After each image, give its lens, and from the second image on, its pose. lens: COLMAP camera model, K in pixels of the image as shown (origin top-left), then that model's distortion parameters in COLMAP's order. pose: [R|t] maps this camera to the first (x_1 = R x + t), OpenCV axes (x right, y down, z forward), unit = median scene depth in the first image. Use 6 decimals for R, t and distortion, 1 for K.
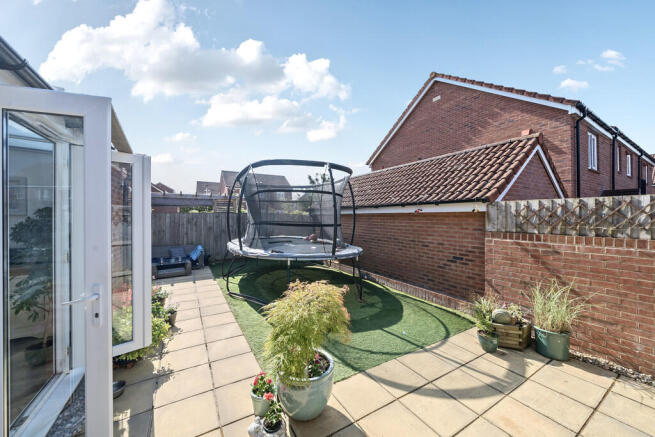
lens RADIAL K [[245.0, 0, 326.8], [0, 245.0, 215.8], [0, 0, 1]] dist [0.001574, 0.000125]
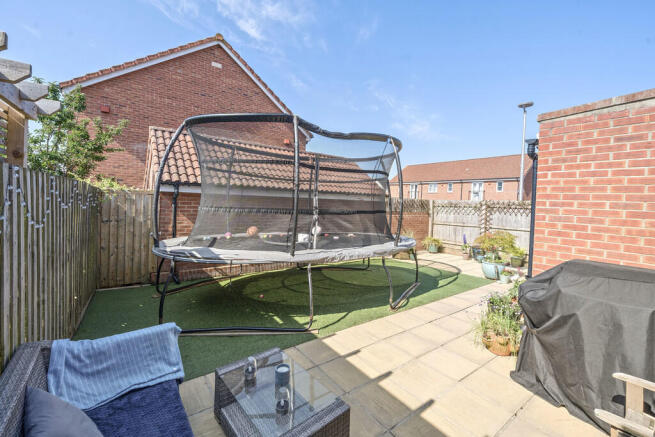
lens RADIAL K [[283.8, 0, 338.9], [0, 283.8, 212.0], [0, 0, 1]] dist [-0.002795, -0.000059]
pose [[-0.131062, -0.036690, 0.990695, -1.786333], [-0.038073, 0.998764, 0.031952, 0.008934], [-0.990643, -0.033531, -0.132297, 1.884026]]
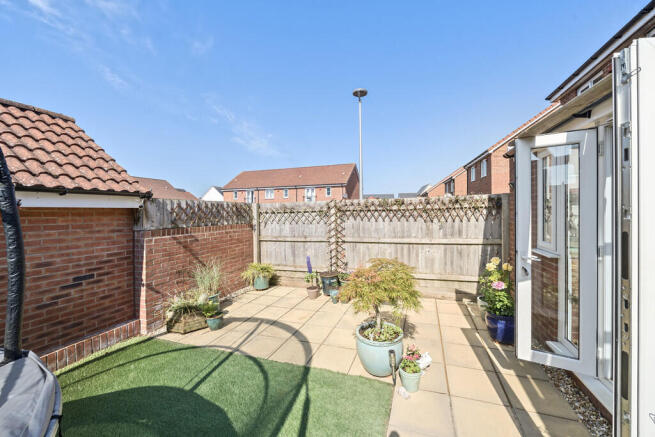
lens RADIAL K [[248.3, 0, 337.2], [0, 248.3, 212.7], [0, 0, 1]] dist [-0.000678, 0.000081]
pose [[-0.645006, 0.002894, 0.764172, -0.534683], [0.009156, 0.999950, 0.003941, 0.001242], [-0.764122, 0.009538, -0.645001, 1.162835]]
